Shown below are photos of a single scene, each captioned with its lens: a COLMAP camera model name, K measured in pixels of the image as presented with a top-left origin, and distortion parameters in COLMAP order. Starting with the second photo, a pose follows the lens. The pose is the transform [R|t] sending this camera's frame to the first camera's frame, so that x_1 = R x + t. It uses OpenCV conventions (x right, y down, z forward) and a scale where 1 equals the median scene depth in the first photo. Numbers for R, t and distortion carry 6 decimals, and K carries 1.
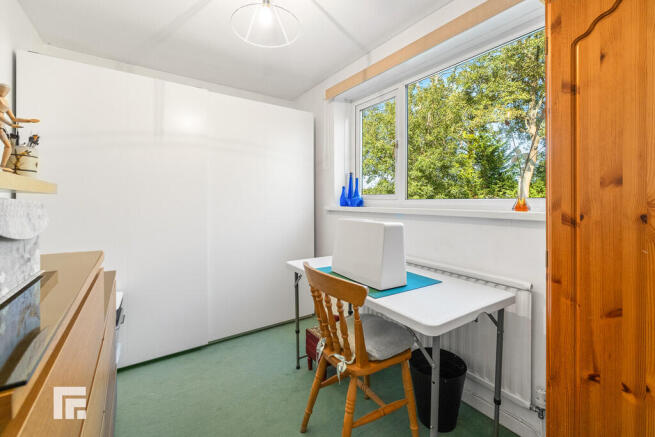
lens RADIAL K [[286.0, 0, 334.2], [0, 286.0, 208.1], [0, 0, 1]] dist [0.000004, 0.000248]
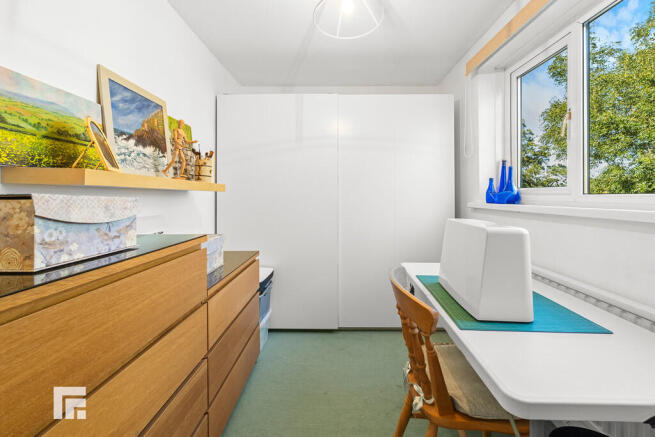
lens RADIAL K [[284.6, 0, 327.6], [0, 284.6, 202.0], [0, 0, 1]] dist [0.001574, 0.000364]
pose [[0.805606, 0.011259, -0.592345, 0.143322], [-0.014309, 0.999898, -0.000455, -0.003271], [0.592279, 0.008842, 0.805685, 0.097383]]
